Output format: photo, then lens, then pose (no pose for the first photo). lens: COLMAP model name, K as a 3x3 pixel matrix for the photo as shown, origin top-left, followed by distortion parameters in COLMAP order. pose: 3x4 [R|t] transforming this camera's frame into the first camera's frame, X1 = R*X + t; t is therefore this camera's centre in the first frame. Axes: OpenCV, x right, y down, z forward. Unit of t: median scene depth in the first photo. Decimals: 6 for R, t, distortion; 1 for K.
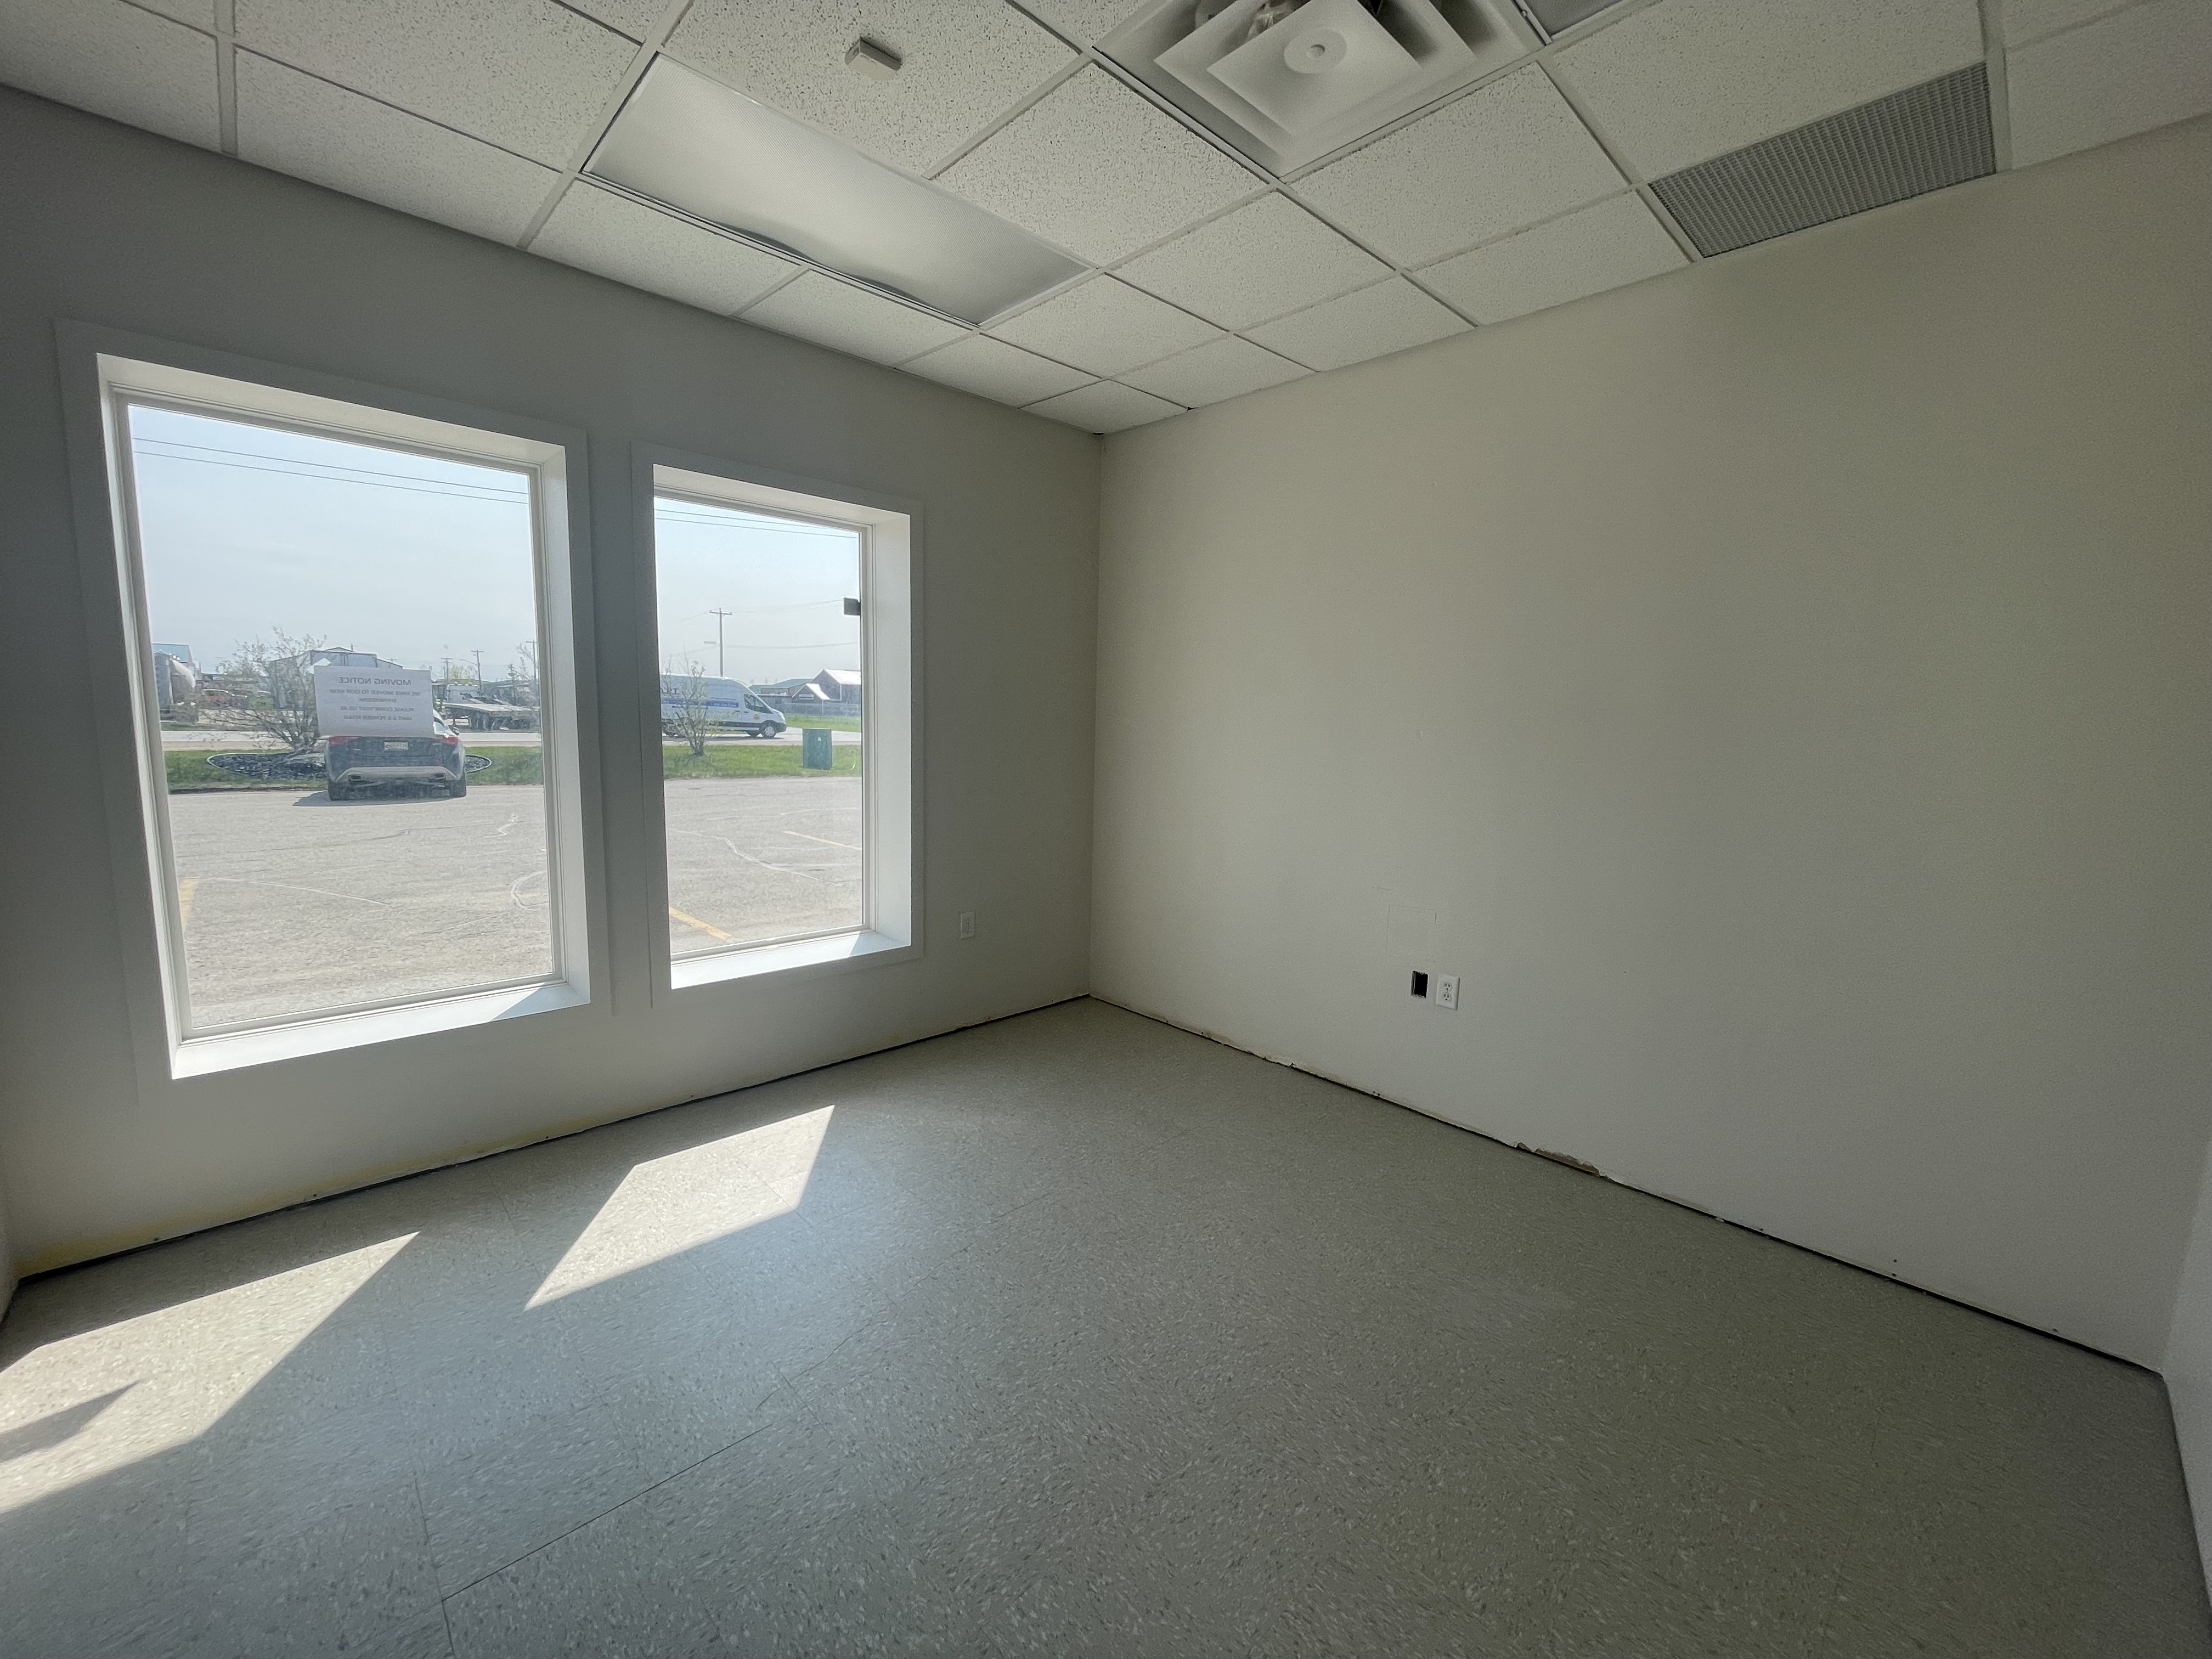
lens RADIAL K [[892.8, 0, 1104.1], [0, 892.8, 840.2], [0, 0, 1]] dist [-0.003505, 0.000448]
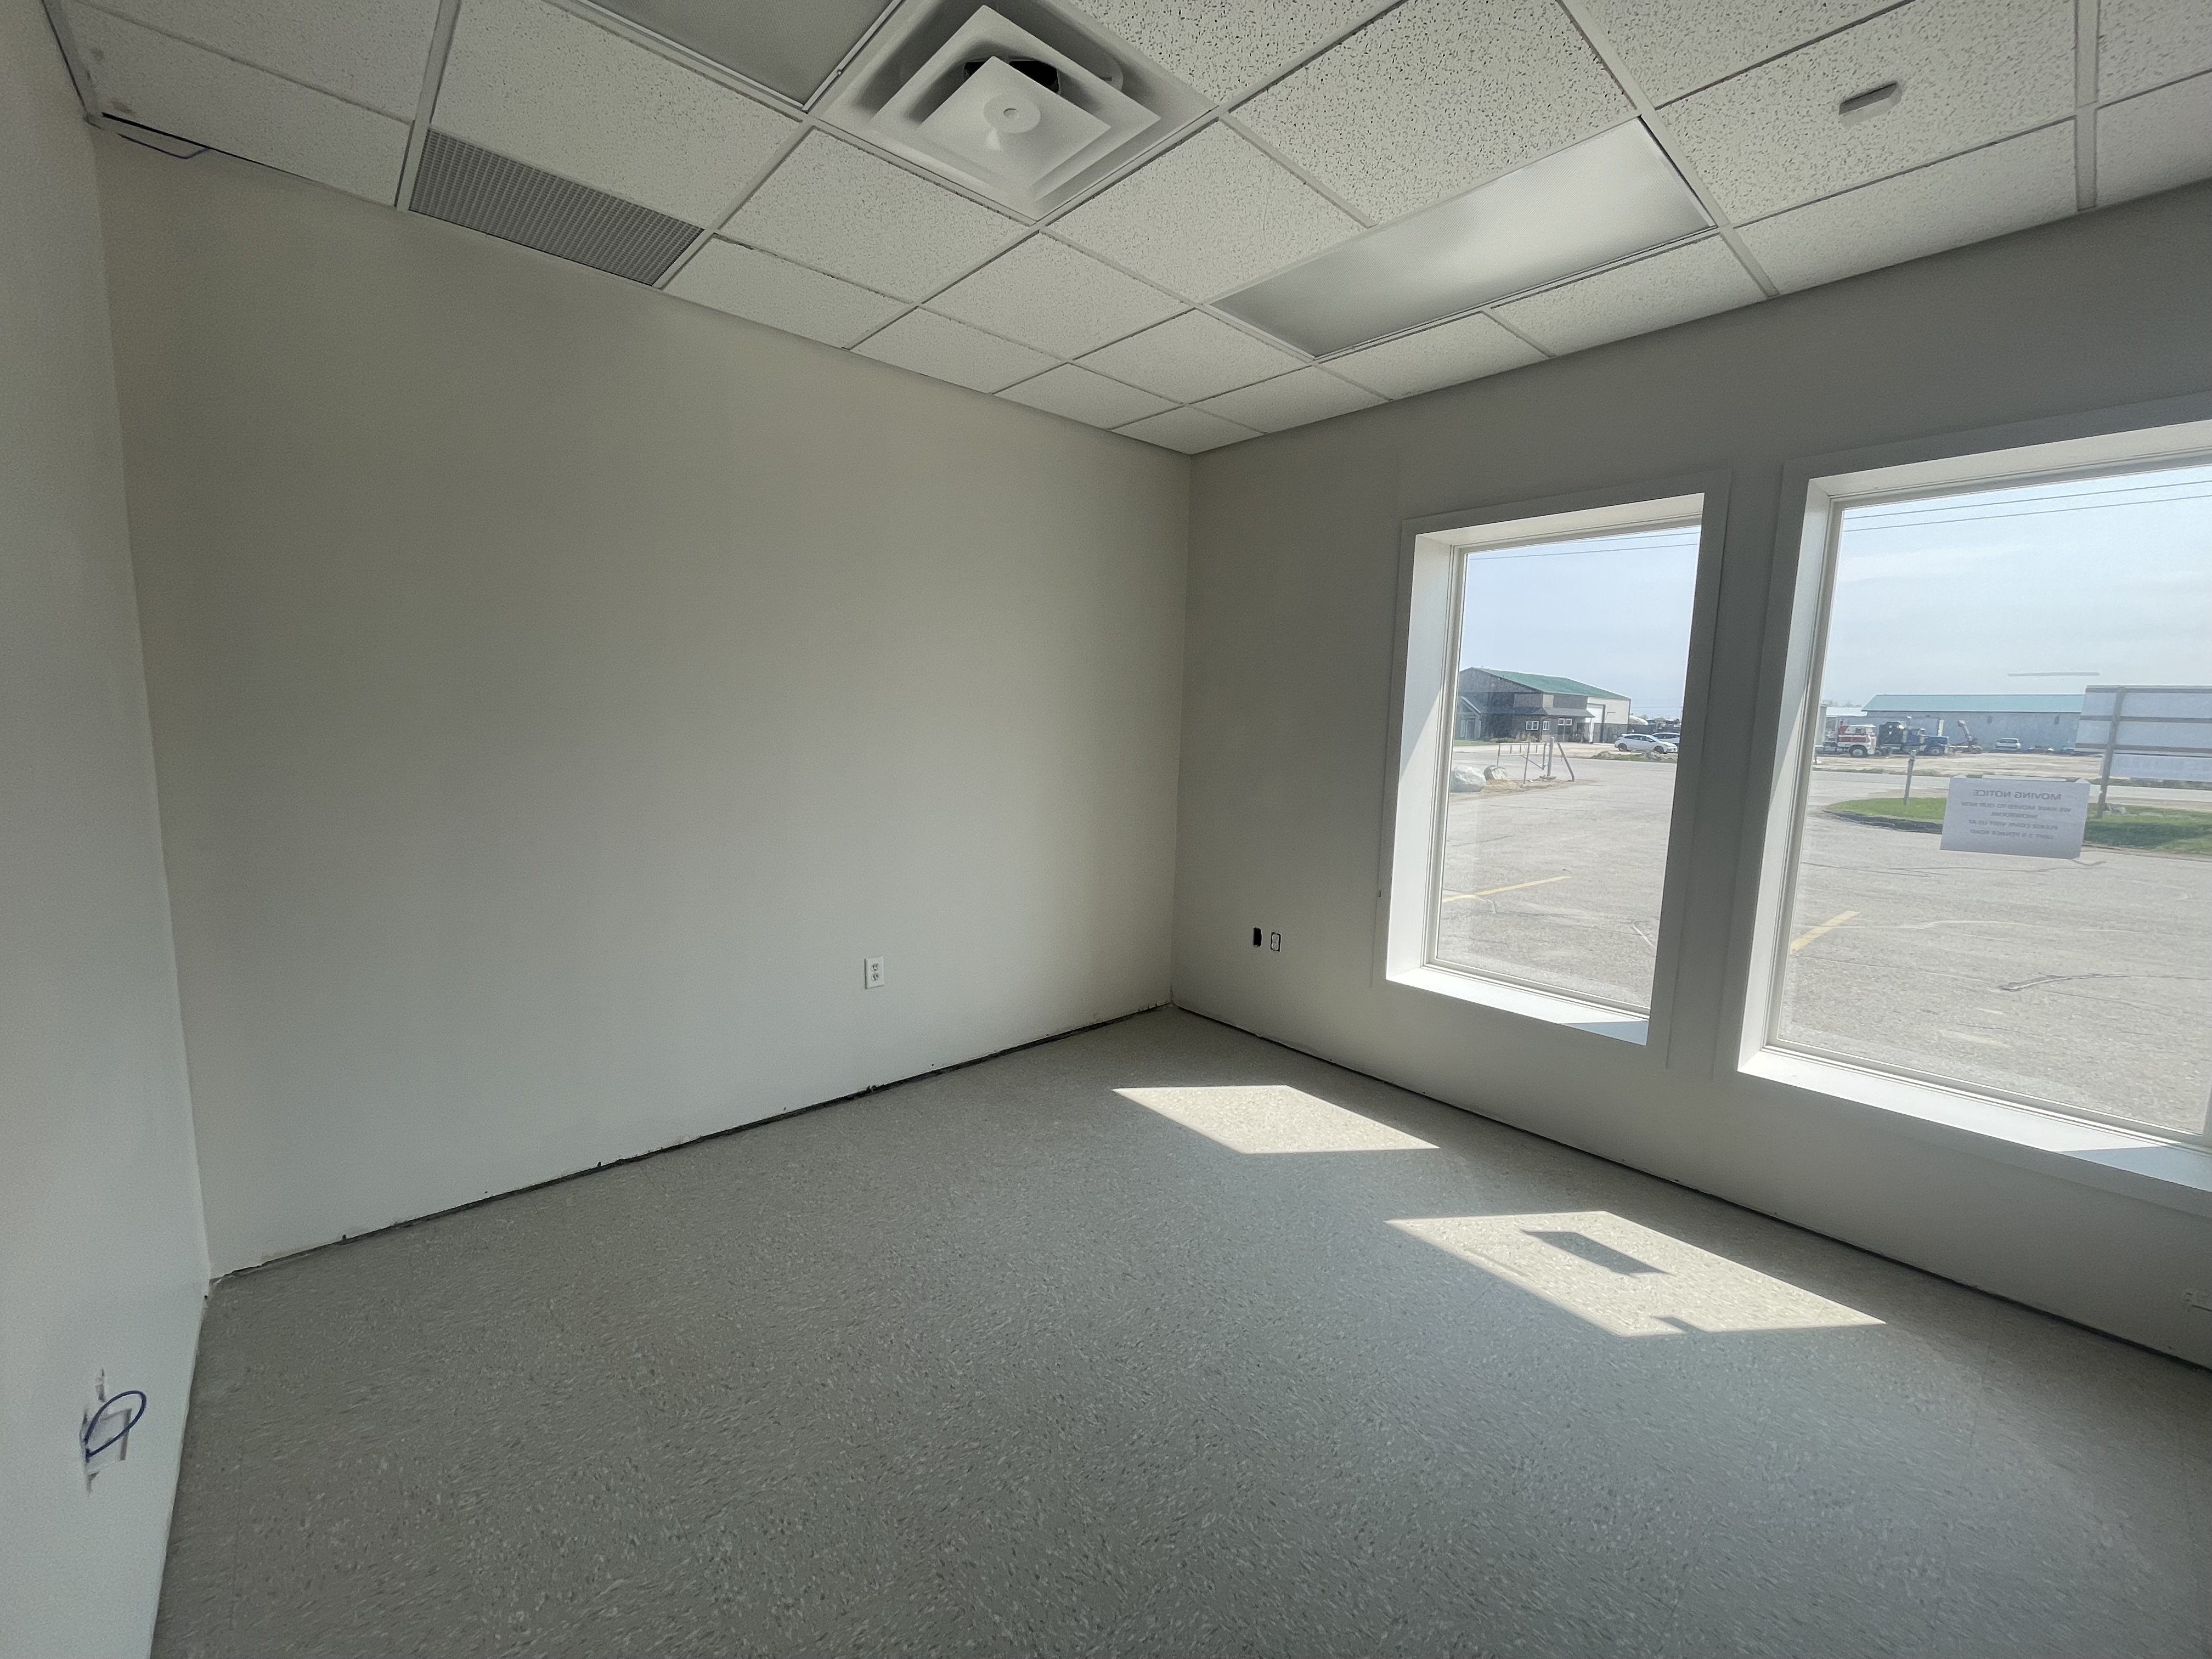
lens RADIAL K [[892.8, 0, 1105.9], [0, 892.8, 818.9], [0, 0, 1]] dist [-0.003505, 0.000448]
pose [[-0.015671, 0.083212, -0.996409, 0.377212], [-0.172988, 0.981278, 0.084669, -0.042158], [0.984799, 0.173694, -0.000983, 0.347491]]
